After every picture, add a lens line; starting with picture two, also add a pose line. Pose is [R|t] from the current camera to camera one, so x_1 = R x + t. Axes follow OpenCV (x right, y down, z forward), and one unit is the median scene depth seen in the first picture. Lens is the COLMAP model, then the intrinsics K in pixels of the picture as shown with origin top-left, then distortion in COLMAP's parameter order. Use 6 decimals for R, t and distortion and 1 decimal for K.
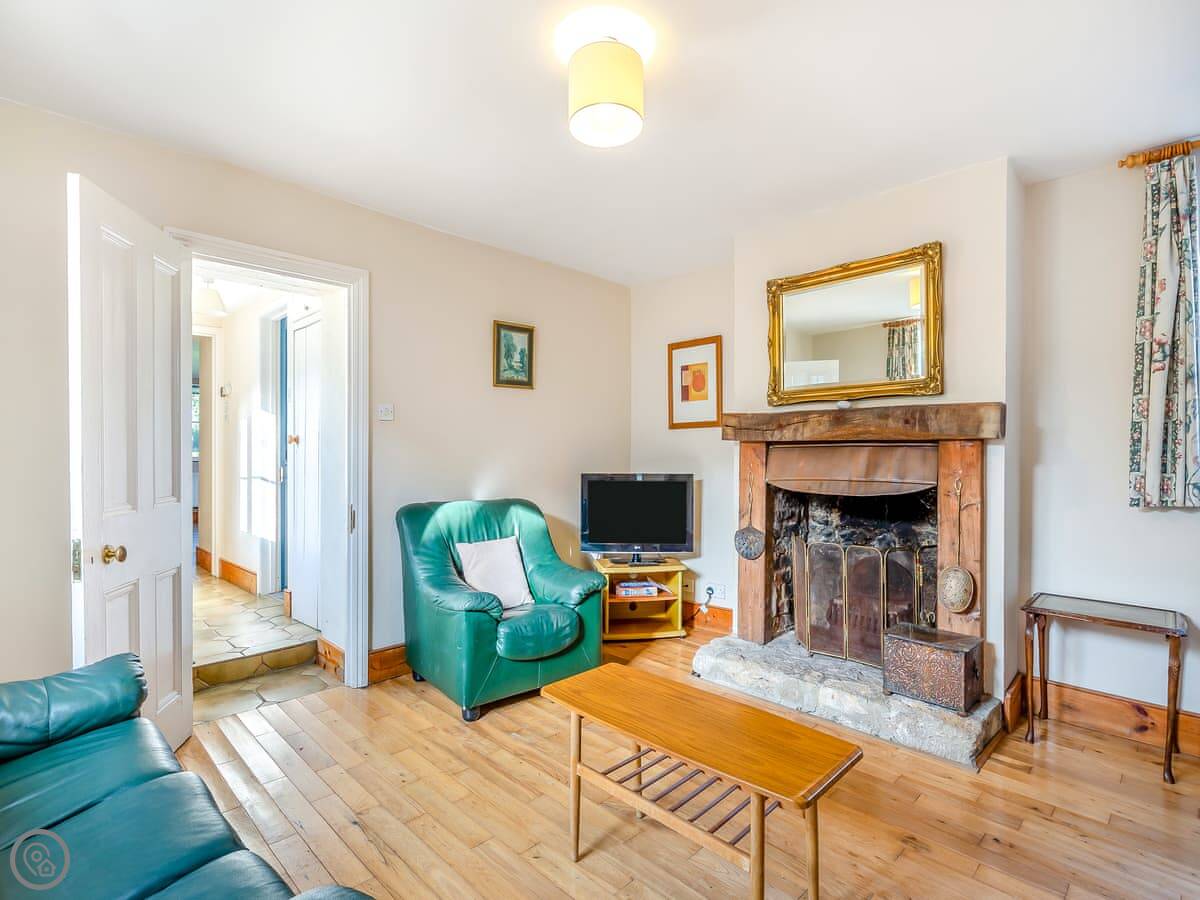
lens RADIAL K [[576.4, 0, 600.0], [0, 576.4, 450.0], [0, 0, 1]] dist [0.003048, 0.000145]
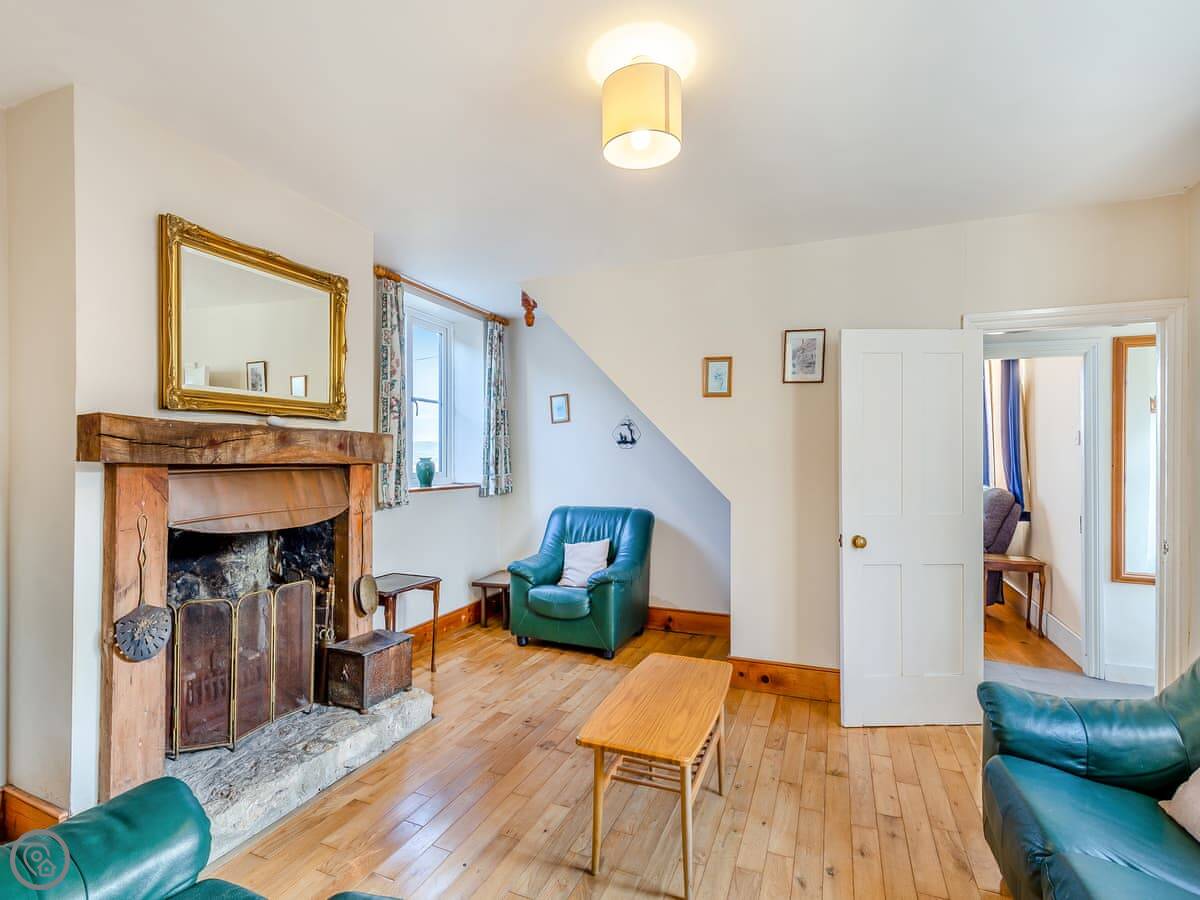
lens RADIAL K [[576.4, 0, 600.0], [0, 576.4, 450.0], [0, 0, 1]] dist [0.003048, 0.000145]
pose [[-0.367048, 0.008739, 0.930161, -0.522989], [-0.015716, 0.999755, -0.015595, -0.030303], [-0.930069, -0.020343, -0.366820, 0.854244]]
